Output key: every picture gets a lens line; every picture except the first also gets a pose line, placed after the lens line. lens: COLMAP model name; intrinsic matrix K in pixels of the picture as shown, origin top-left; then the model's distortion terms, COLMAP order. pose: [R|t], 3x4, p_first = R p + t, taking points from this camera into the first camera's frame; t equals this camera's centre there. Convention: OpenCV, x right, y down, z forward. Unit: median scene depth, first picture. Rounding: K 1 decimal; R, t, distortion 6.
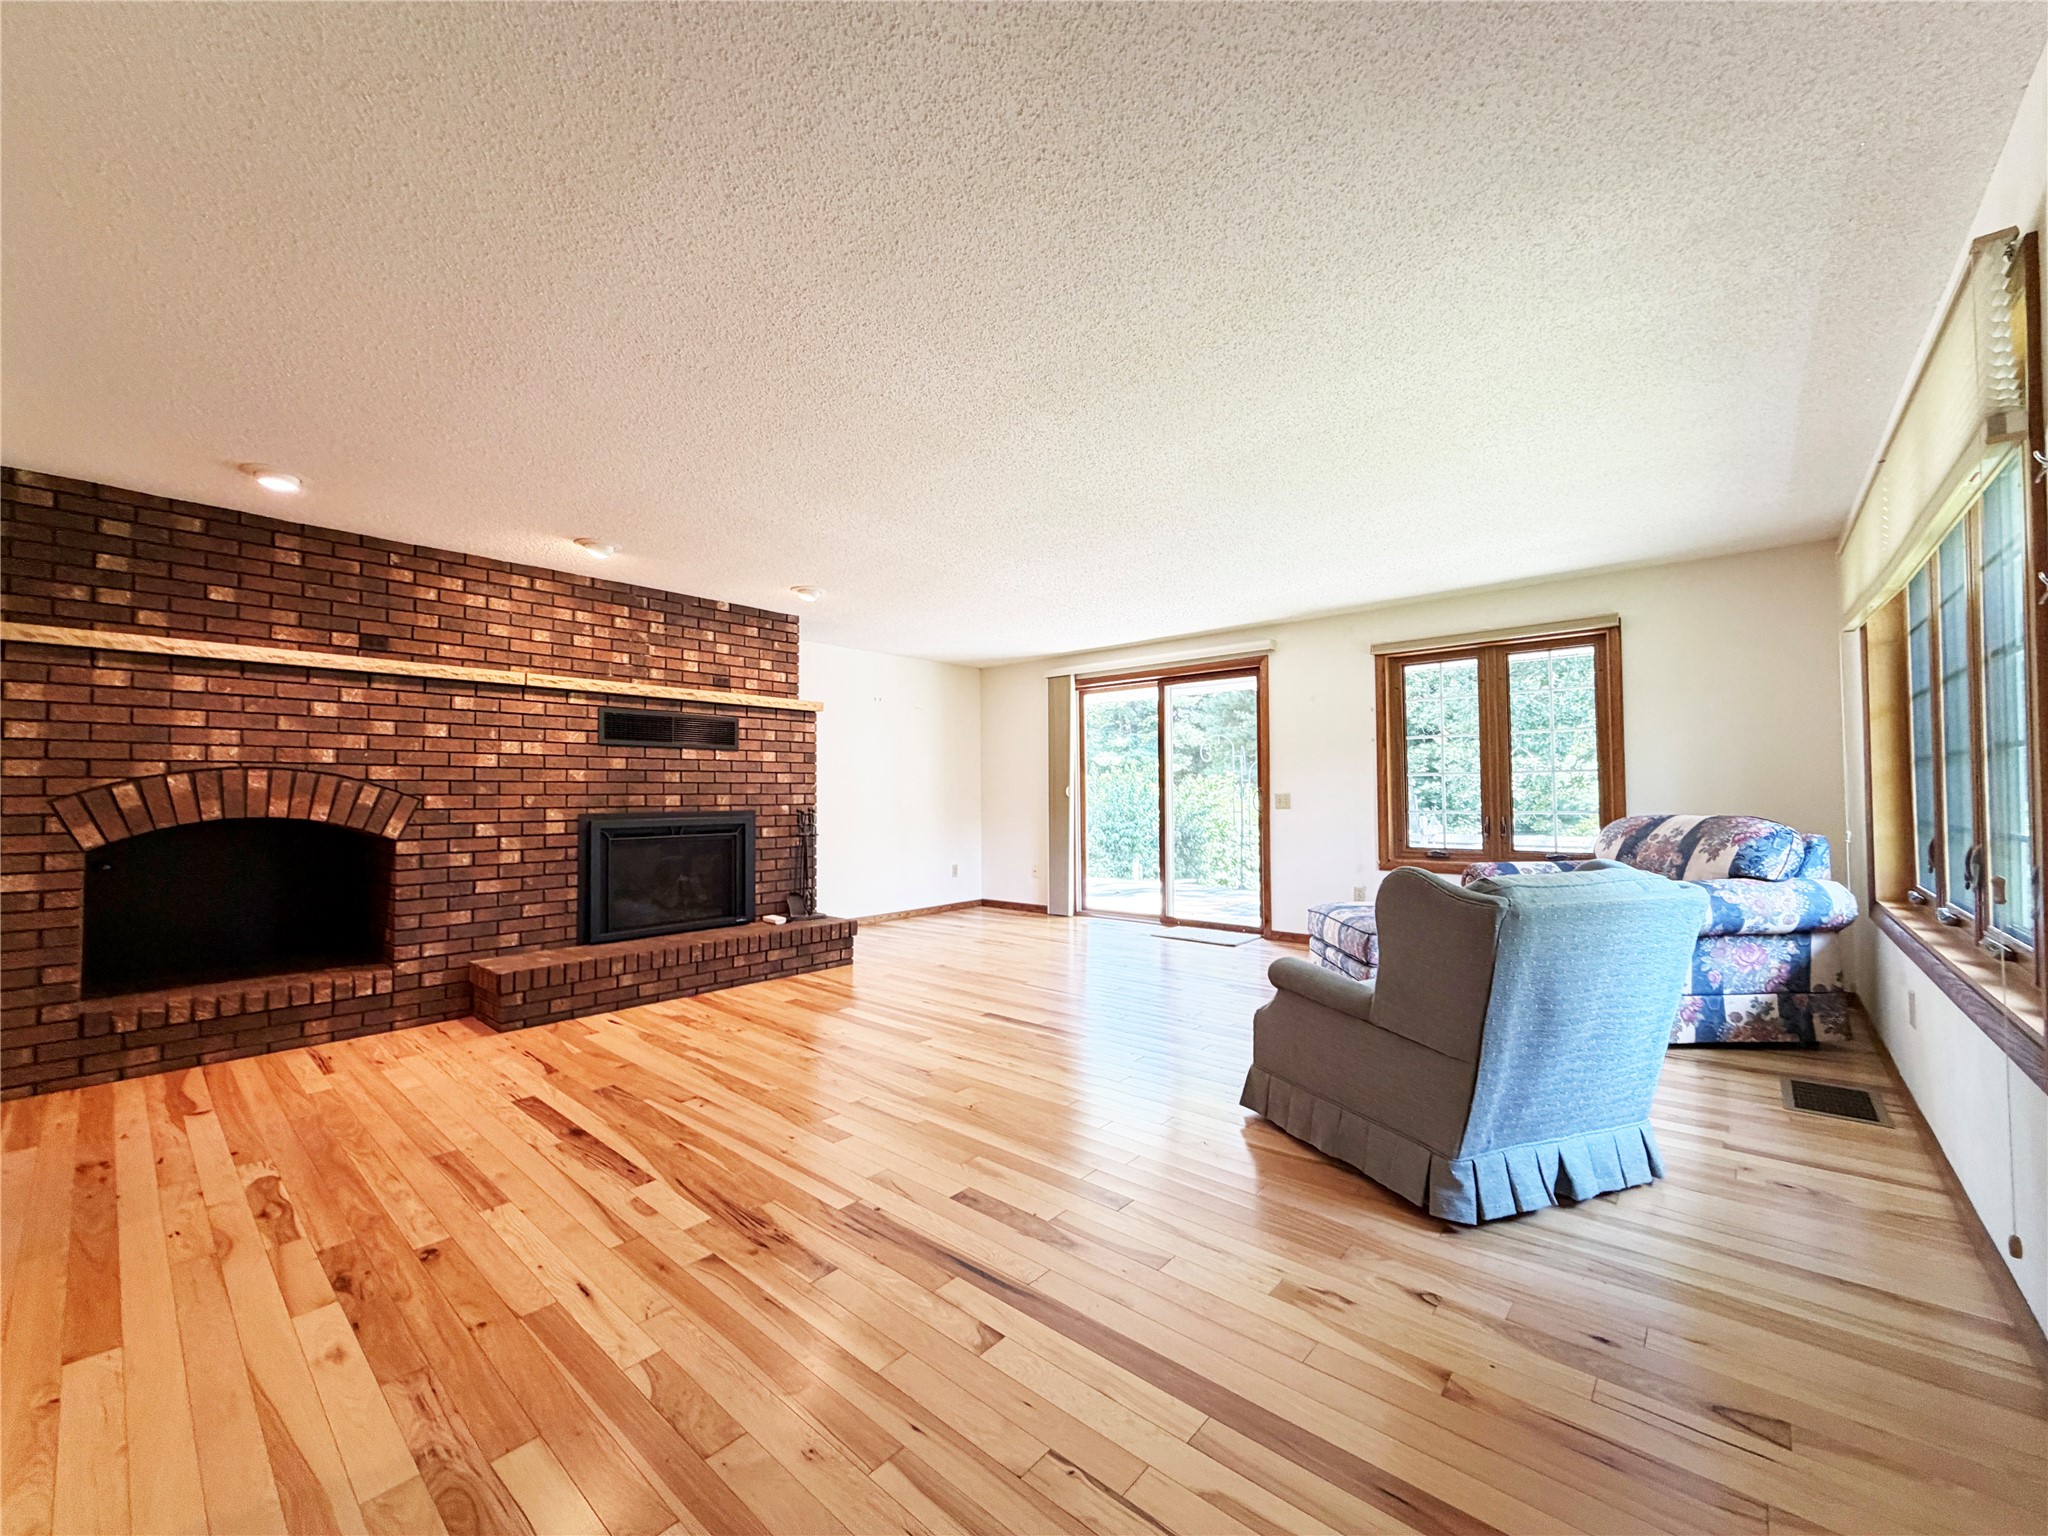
lens RADIAL K [[819.1, 0, 1027.8], [0, 819.1, 773.4], [0, 0, 1]] dist [0.002411, -0.000977]
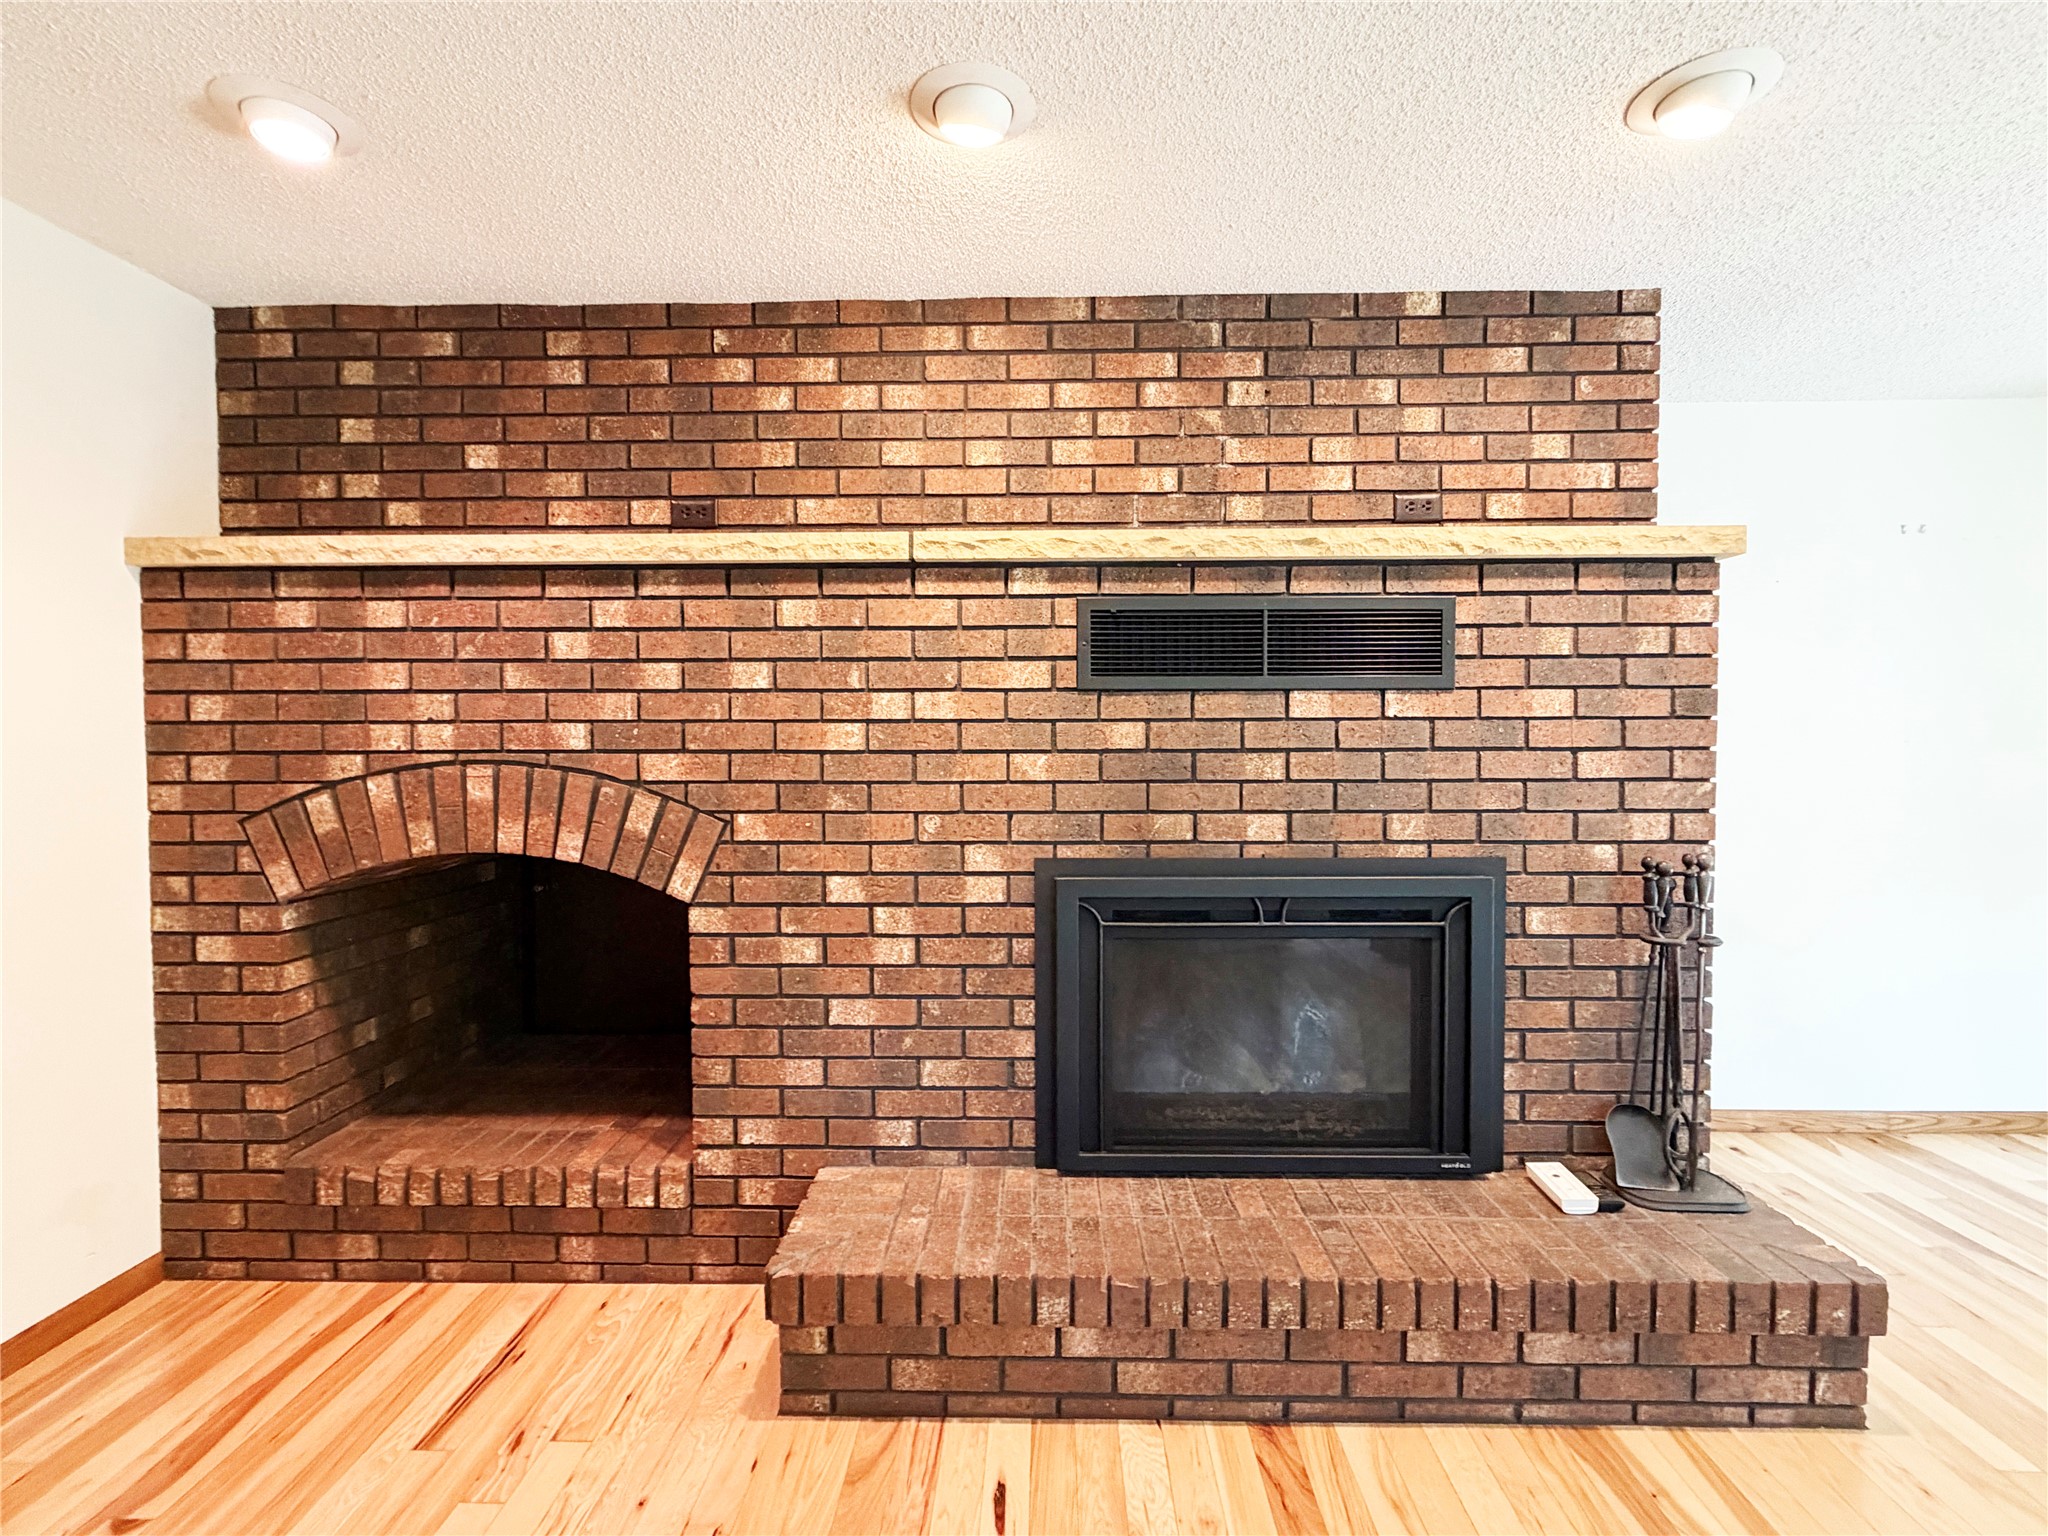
lens RADIAL K [[894.3, 0, 1039.4], [0, 894.3, 769.2], [0, 0, 1]] dist [0.000224, -0.000043]
pose [[0.636318, 0.026319, -0.770978, -0.204861], [0.019804, 0.998531, 0.050432, -0.020009], [0.771172, -0.047359, 0.634862, 0.749894]]
